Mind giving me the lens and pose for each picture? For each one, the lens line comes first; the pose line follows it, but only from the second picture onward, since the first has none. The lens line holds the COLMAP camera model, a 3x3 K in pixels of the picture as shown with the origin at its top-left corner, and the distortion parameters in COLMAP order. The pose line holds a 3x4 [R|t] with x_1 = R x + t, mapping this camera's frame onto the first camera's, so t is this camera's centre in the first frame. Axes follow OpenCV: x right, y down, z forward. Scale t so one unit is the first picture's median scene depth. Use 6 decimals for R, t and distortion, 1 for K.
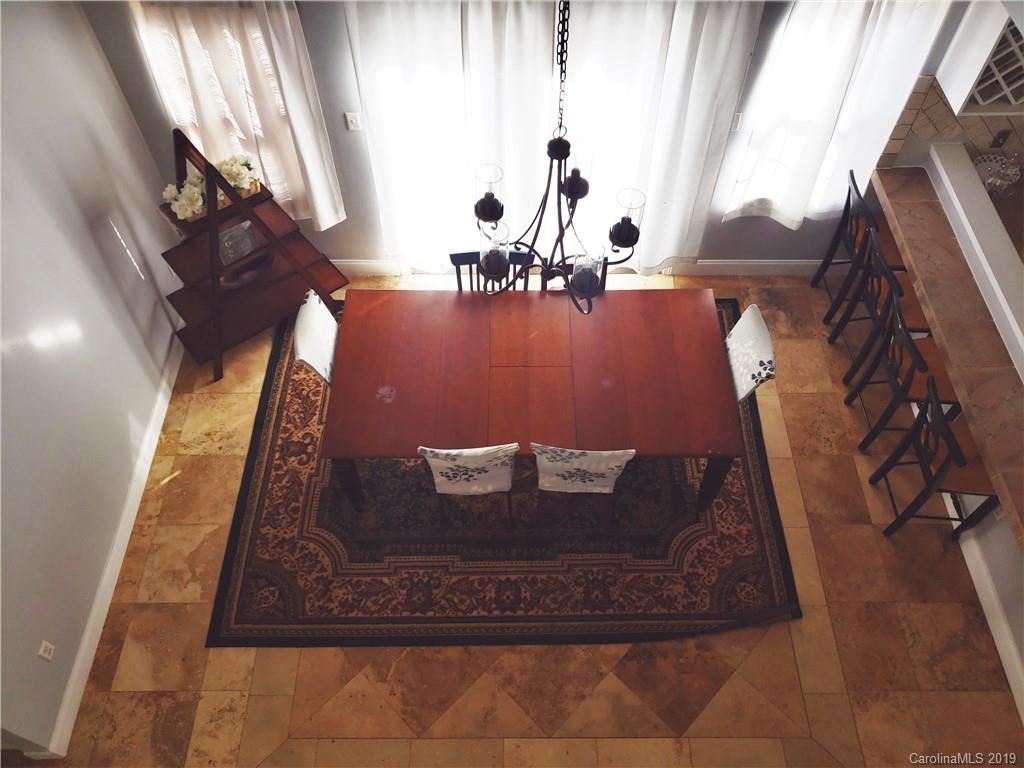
lens RADIAL K [[793.7, 0, 507.1], [0, 793.7, 383.2], [0, 0, 1]] dist [0.046730, -0.095562]
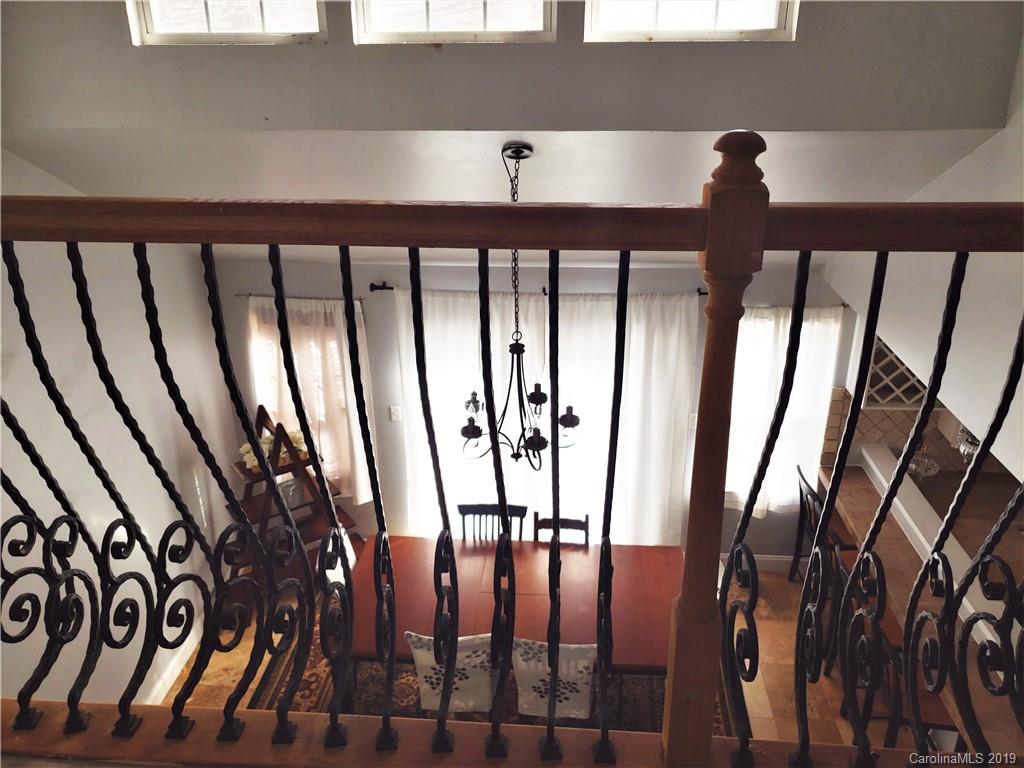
lens RADIAL K [[793.7, 0, 507.1], [0, 793.7, 383.2], [0, 0, 1]] dist [0.046730, -0.095562]
pose [[0.996349, 0.025516, -0.081467, 0.090523], [-0.064168, 0.853256, -0.517529, 0.281013], [0.056307, 0.520867, 0.851779, -0.114744]]
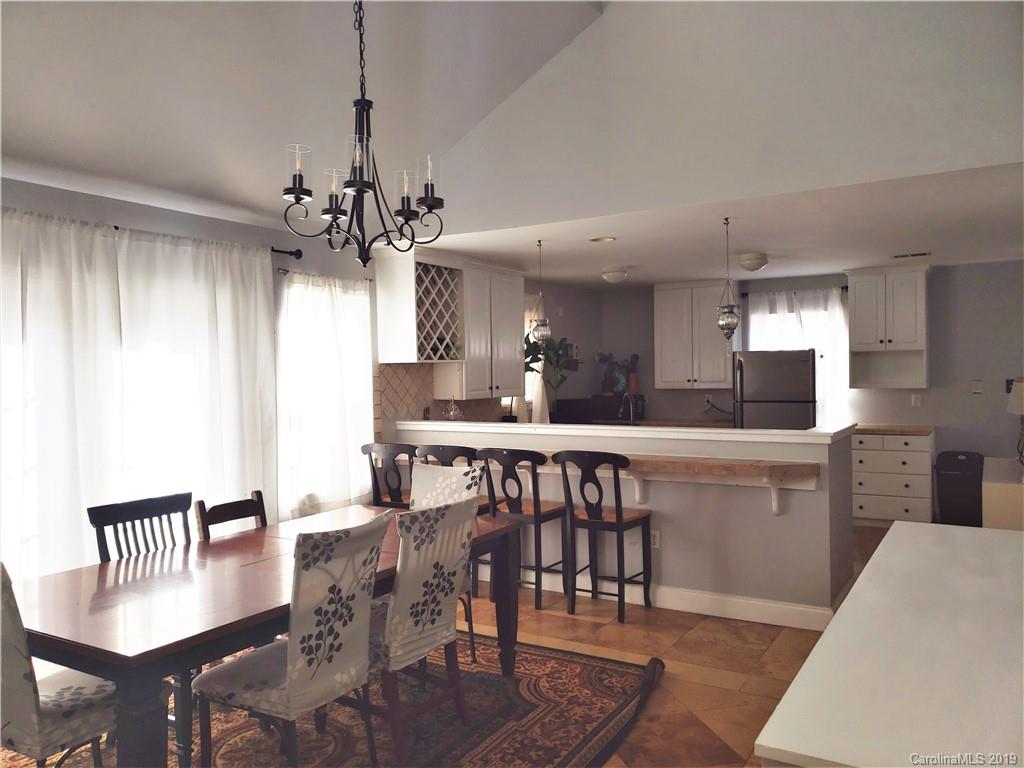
lens RADIAL K [[793.7, 0, 507.1], [0, 793.7, 383.2], [0, 0, 1]] dist [0.046730, -0.095562]
pose [[0.519191, -0.017828, 0.854472, -0.462486], [0.702159, 0.578885, -0.414565, 0.317216], [-0.487251, 0.815214, 0.313070, 0.460085]]
